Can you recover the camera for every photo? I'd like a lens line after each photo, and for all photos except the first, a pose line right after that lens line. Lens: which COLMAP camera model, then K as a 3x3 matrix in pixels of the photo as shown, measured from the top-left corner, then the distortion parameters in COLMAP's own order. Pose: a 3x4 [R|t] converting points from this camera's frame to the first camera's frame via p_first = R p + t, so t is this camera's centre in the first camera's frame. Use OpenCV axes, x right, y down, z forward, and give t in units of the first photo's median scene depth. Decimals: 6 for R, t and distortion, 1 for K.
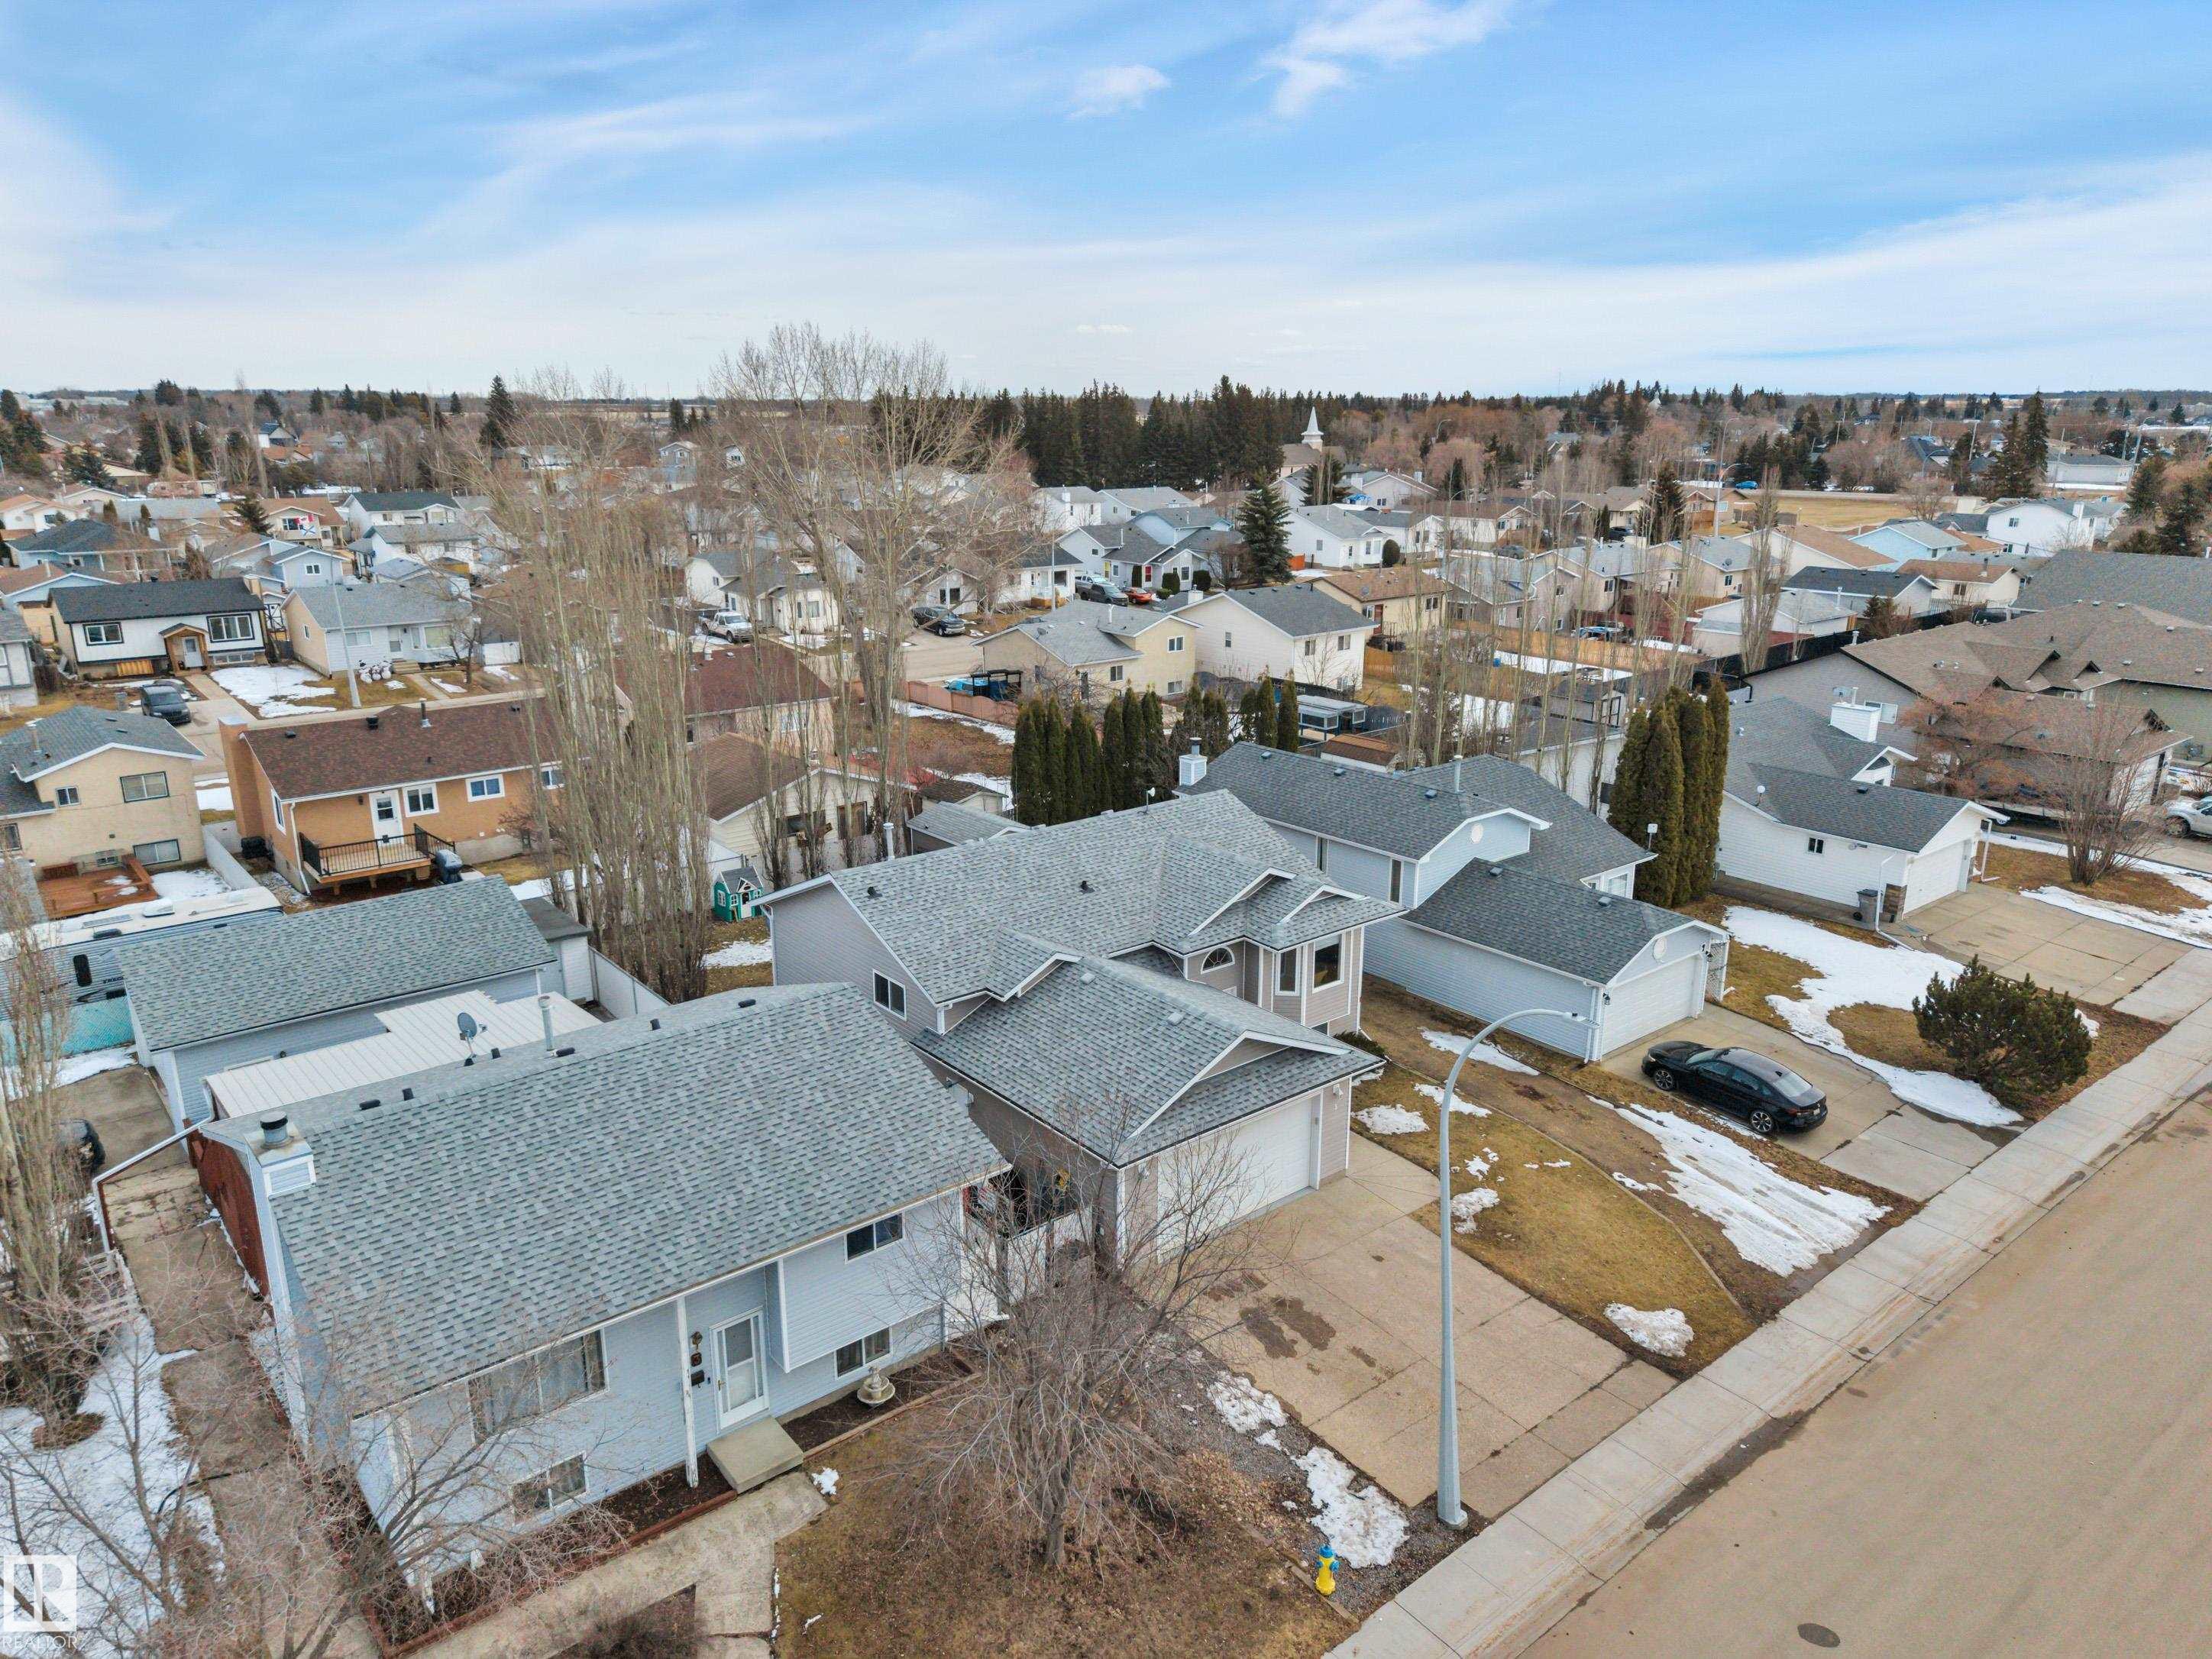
lens RADIAL K [[1482.6, 0, 1099.0], [0, 1482.6, 825.3], [0, 0, 1]] dist [0.058819, -0.000805]
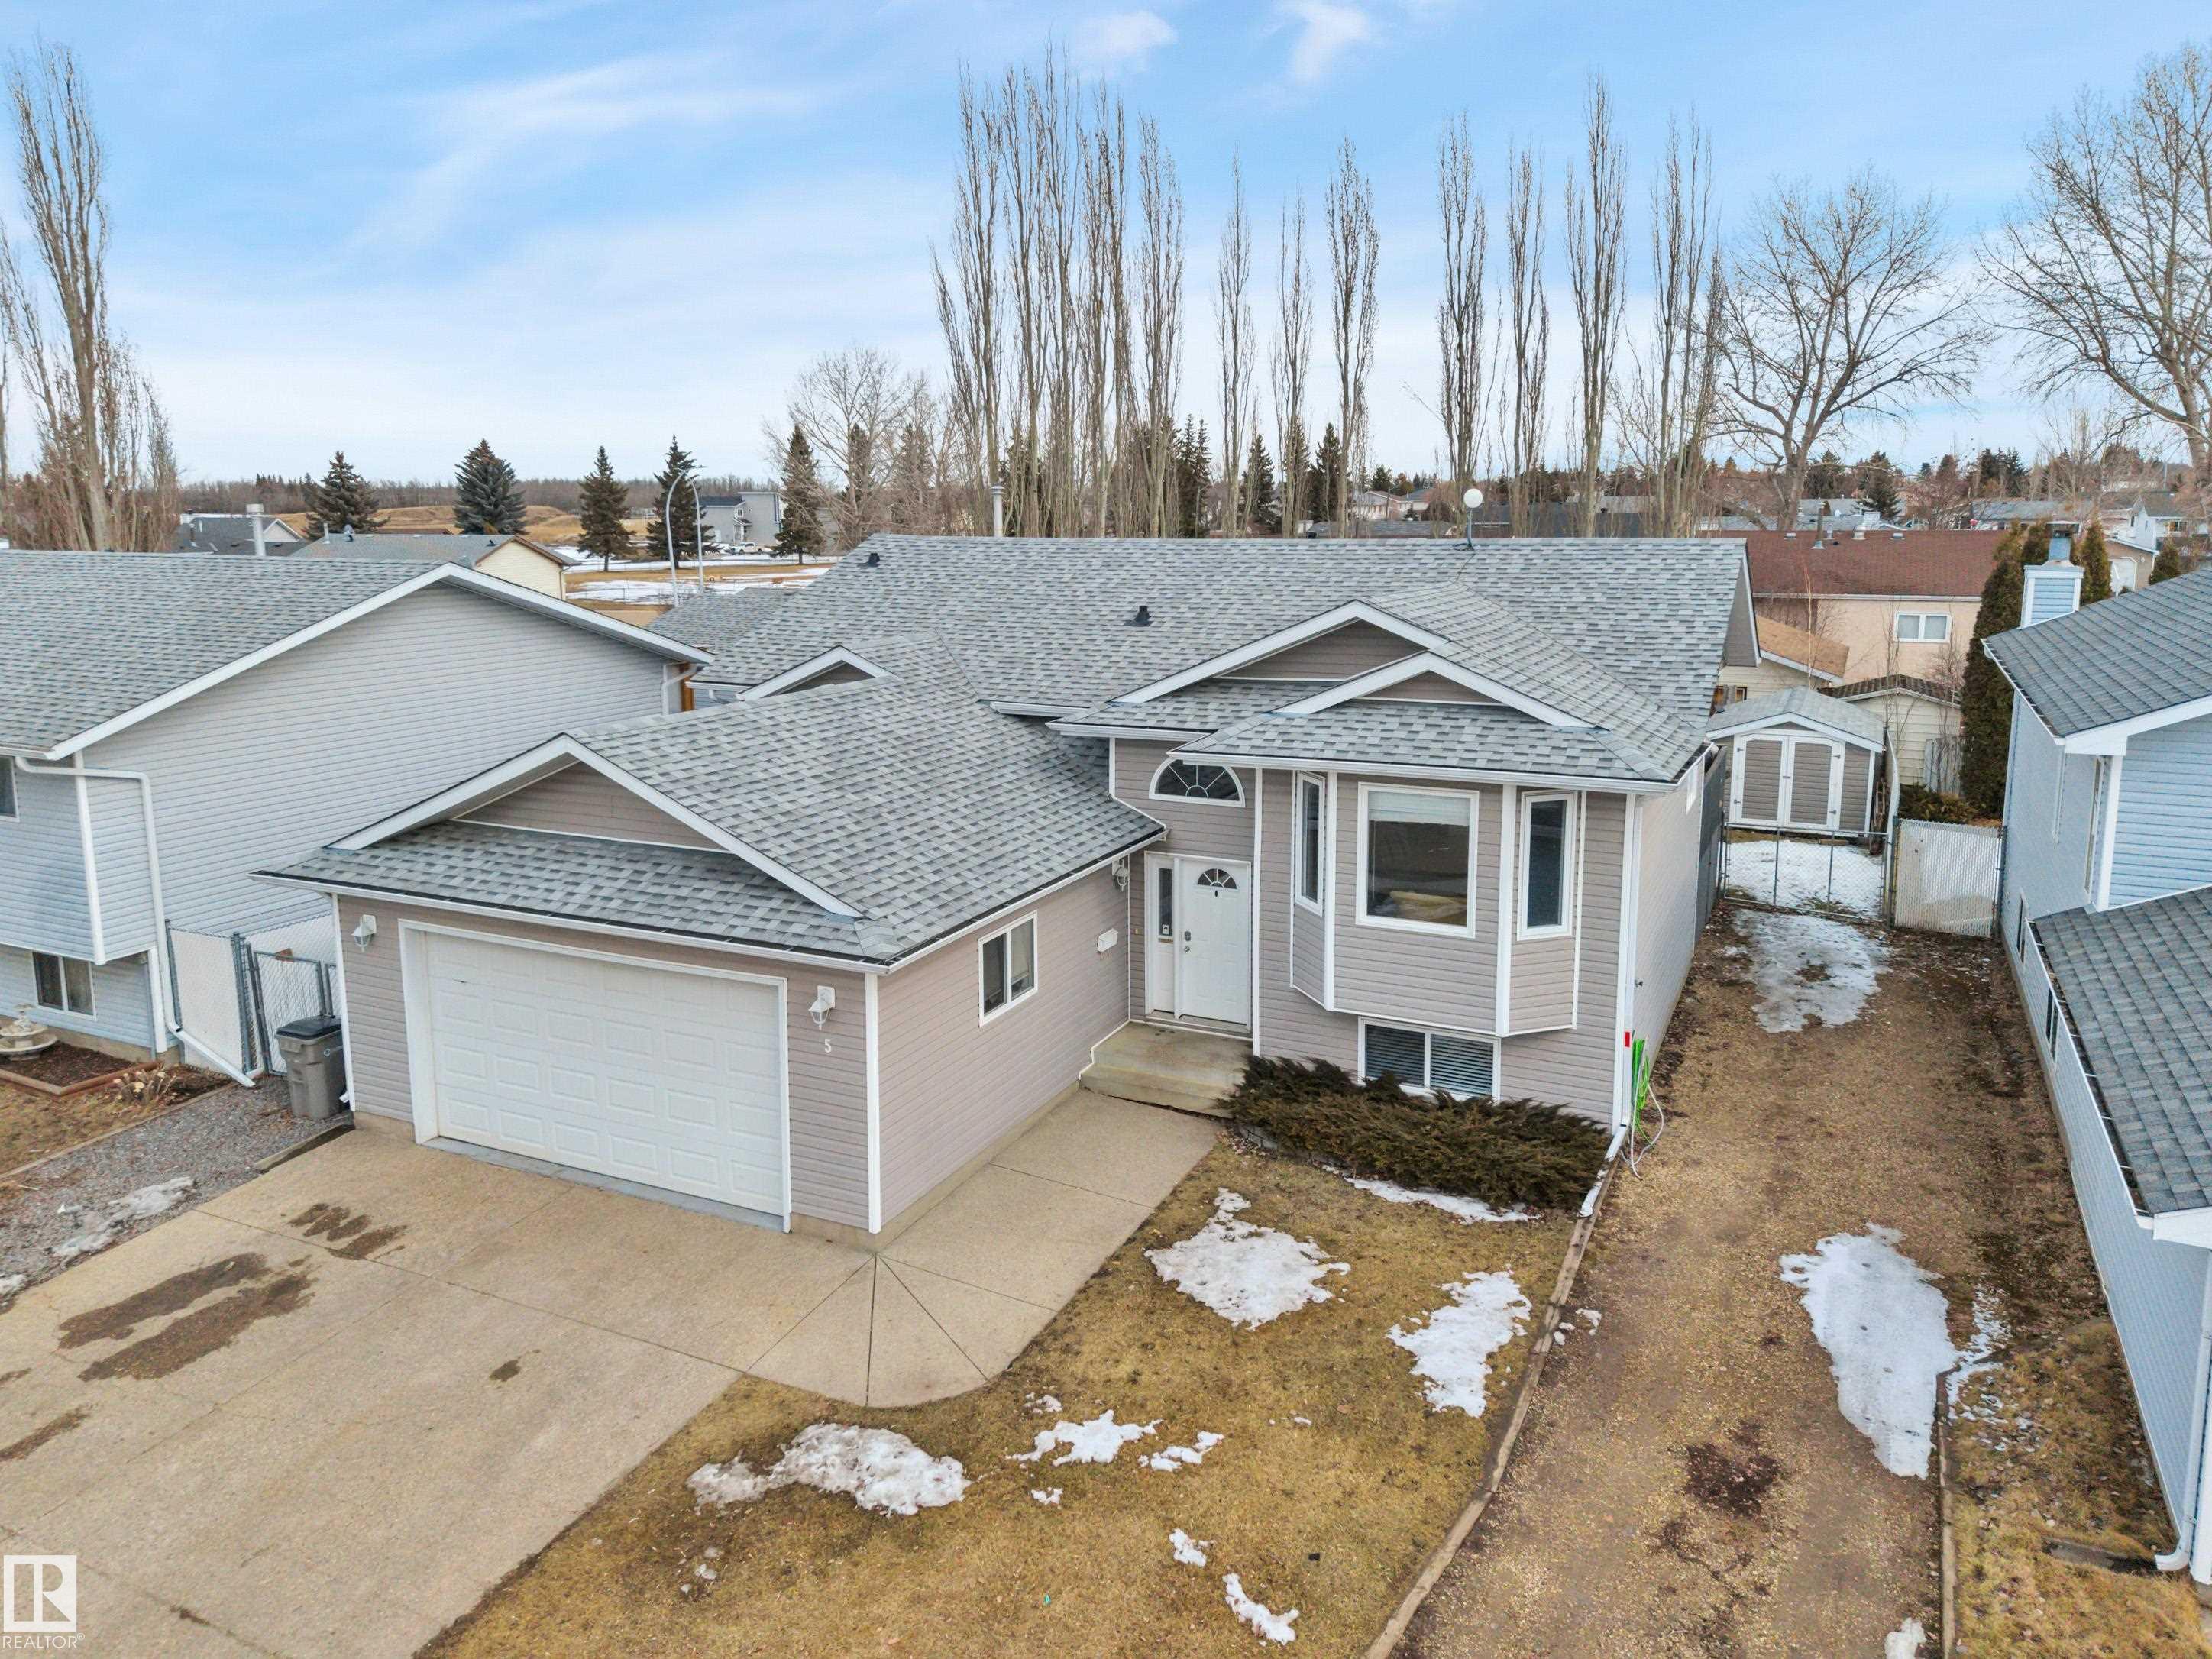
lens RADIAL K [[1523.5, 0, 1115.7], [0, 1523.5, 786.4], [0, 0, 1]] dist [0.043181, -0.009251]
pose [[0.427698, 0.168634, -0.888053, 0.471934], [-0.241168, 0.968120, 0.067689, 0.067978], [0.871156, 0.185220, 0.454732, 0.762669]]
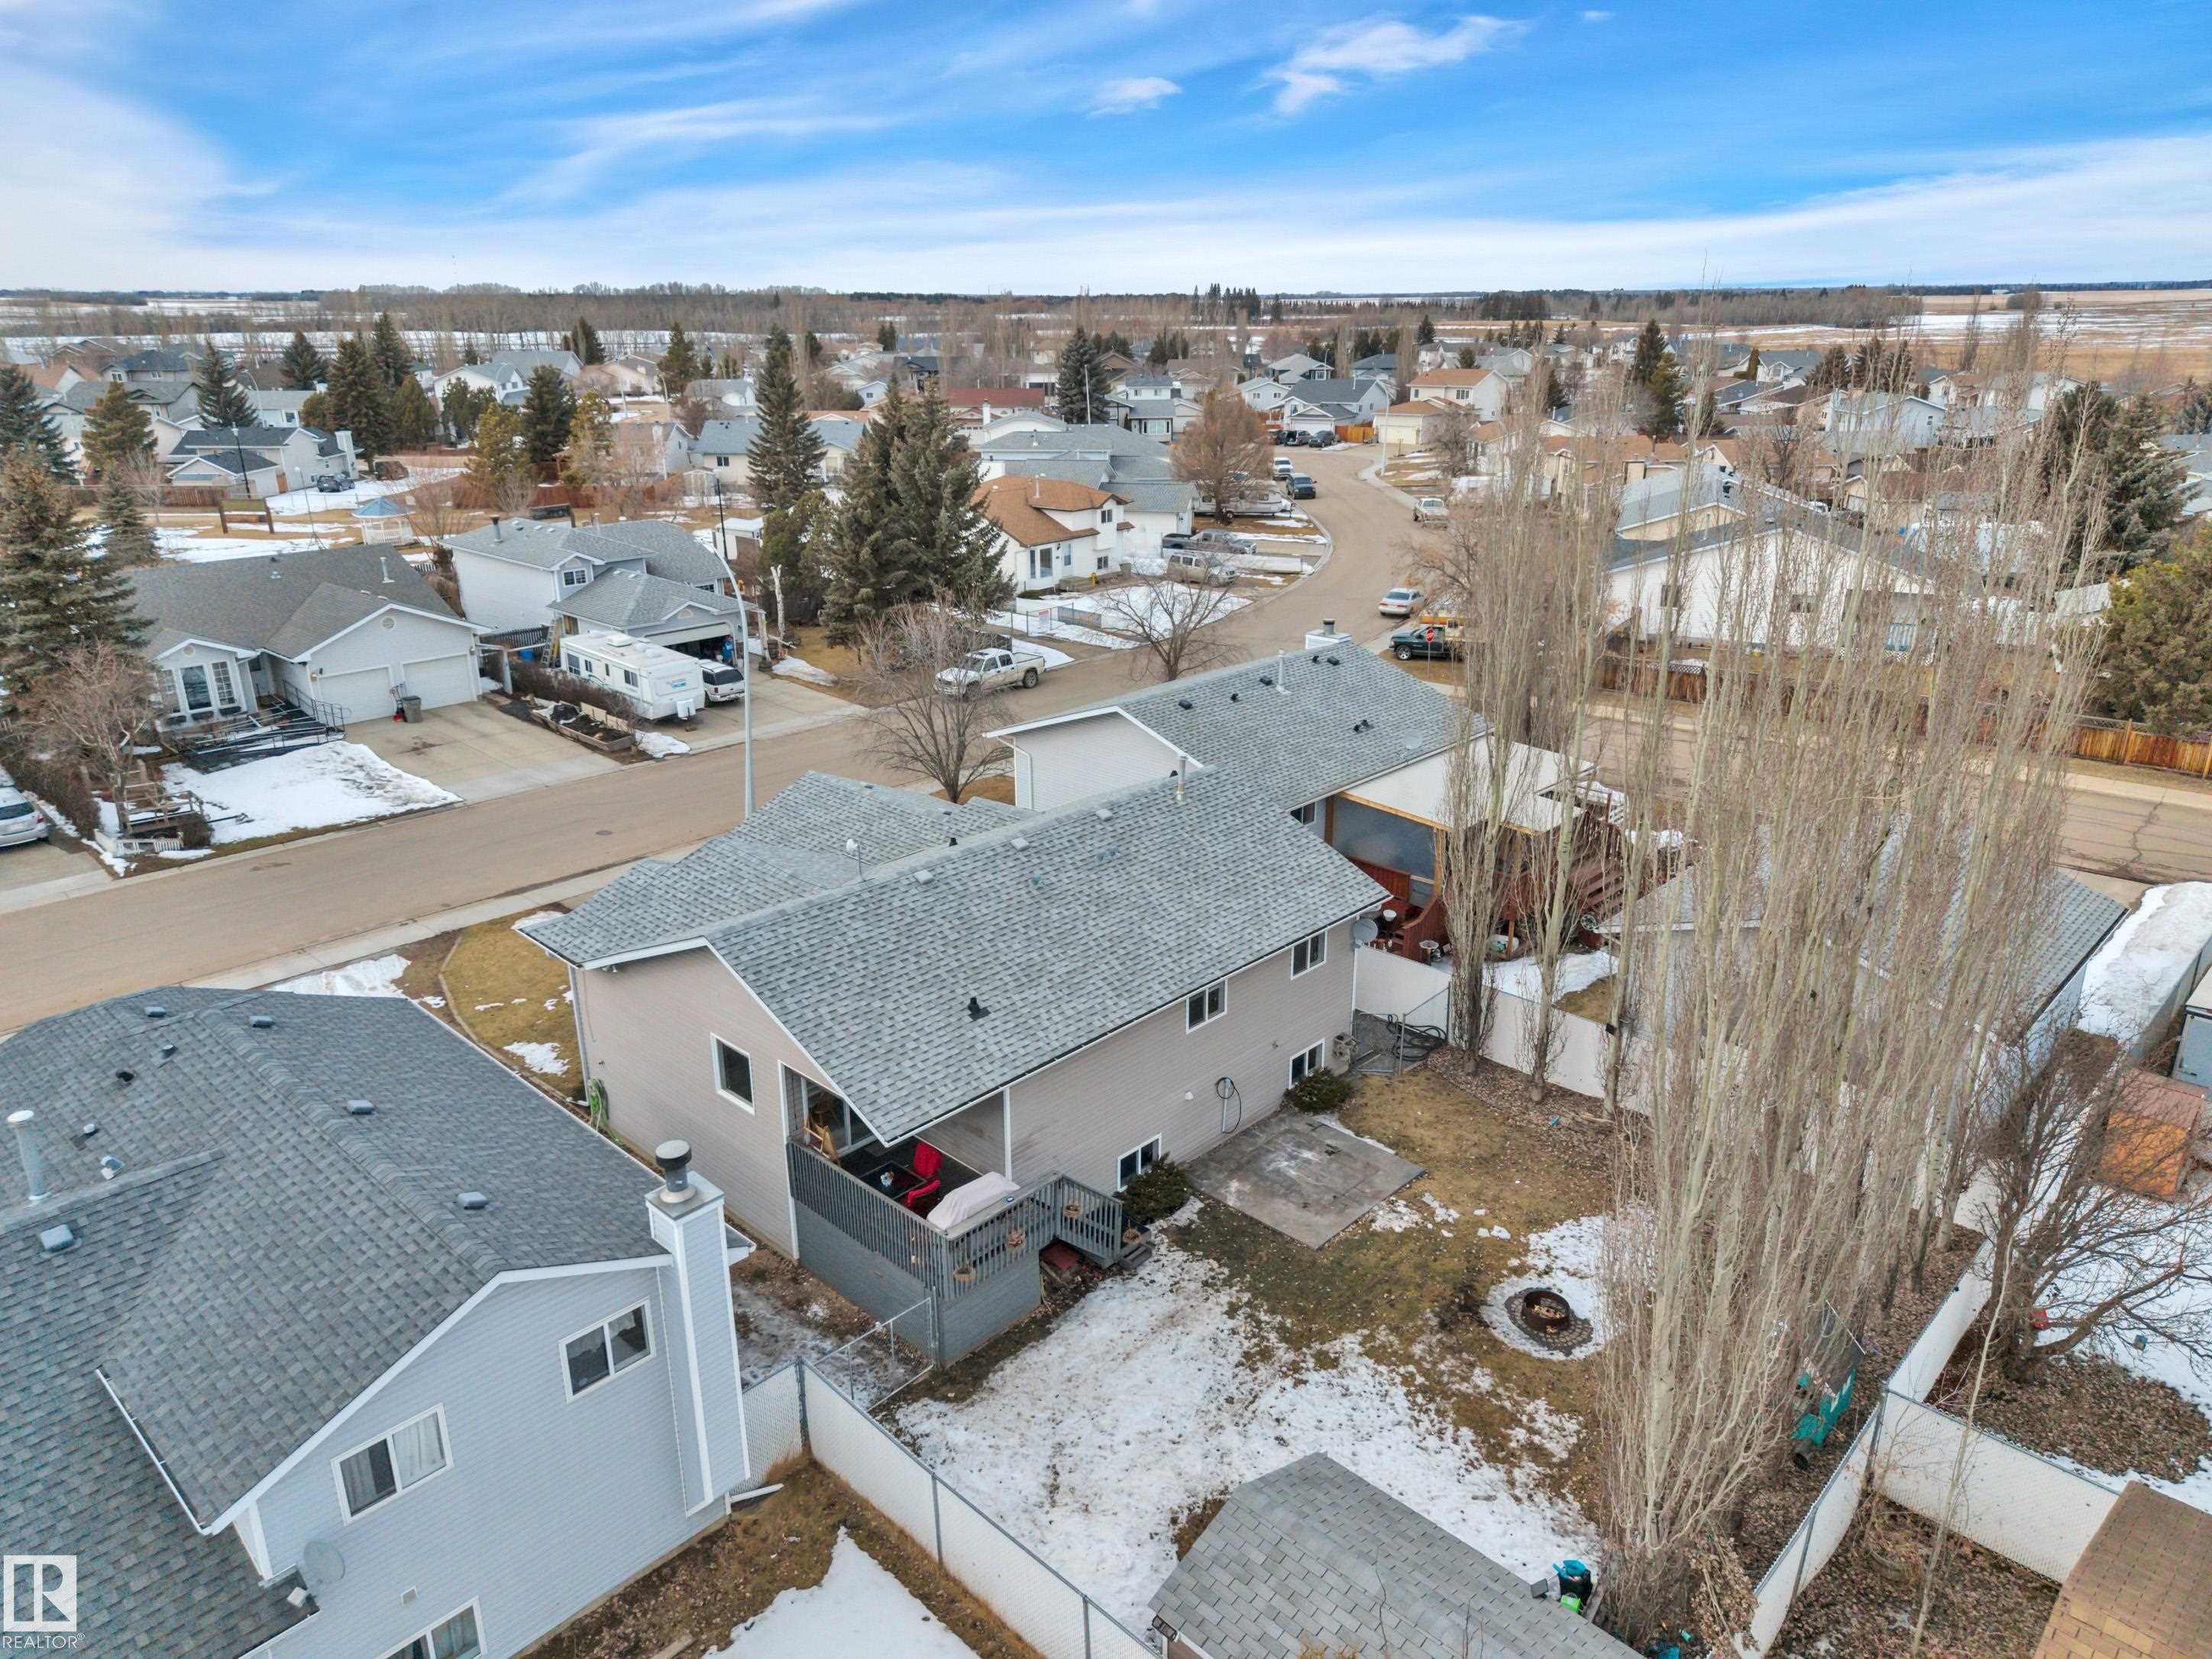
lens RADIAL K [[1472.8, 0, 1158.0], [0, 1472.8, 830.1], [0, 0, 1]] dist [-0.001718, -0.001249]
pose [[-0.987451, 0.041447, -0.152390, 0.004673], [-0.055134, 0.813761, 0.578579, -0.438152], [0.147989, 0.579720, -0.801264, 1.657655]]
